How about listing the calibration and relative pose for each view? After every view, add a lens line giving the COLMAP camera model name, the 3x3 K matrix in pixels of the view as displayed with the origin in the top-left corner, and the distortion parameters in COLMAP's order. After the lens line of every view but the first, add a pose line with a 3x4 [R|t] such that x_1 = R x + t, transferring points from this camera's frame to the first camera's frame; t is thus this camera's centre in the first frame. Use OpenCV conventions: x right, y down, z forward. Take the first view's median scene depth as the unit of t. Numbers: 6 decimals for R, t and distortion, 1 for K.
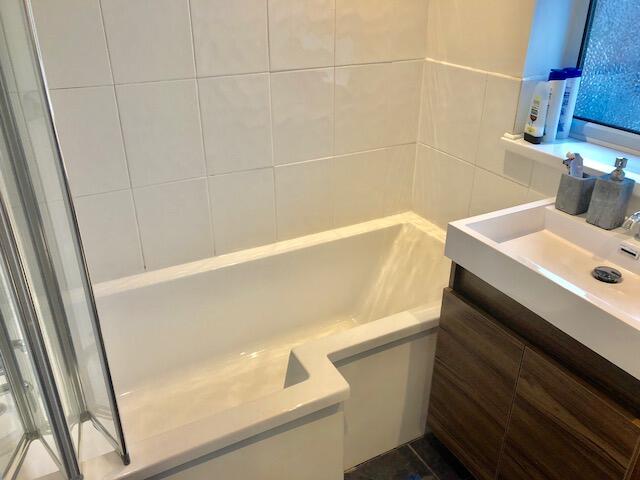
lens RADIAL K [[522.6, 0, 326.8], [0, 522.6, 240.0], [0, 0, 1]] dist [0.006770, -0.006532]
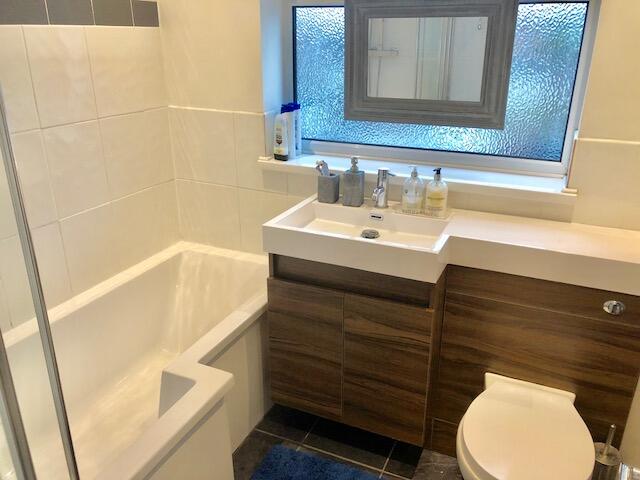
lens RADIAL K [[522.6, 0, 326.8], [0, 522.6, 240.0], [0, 0, 1]] dist [0.006770, -0.006532]
pose [[0.790554, -0.218867, 0.571945, -0.314581], [0.270080, 0.962826, -0.004865, 0.043024], [-0.549619, 0.158317, 0.820277, -0.102859]]
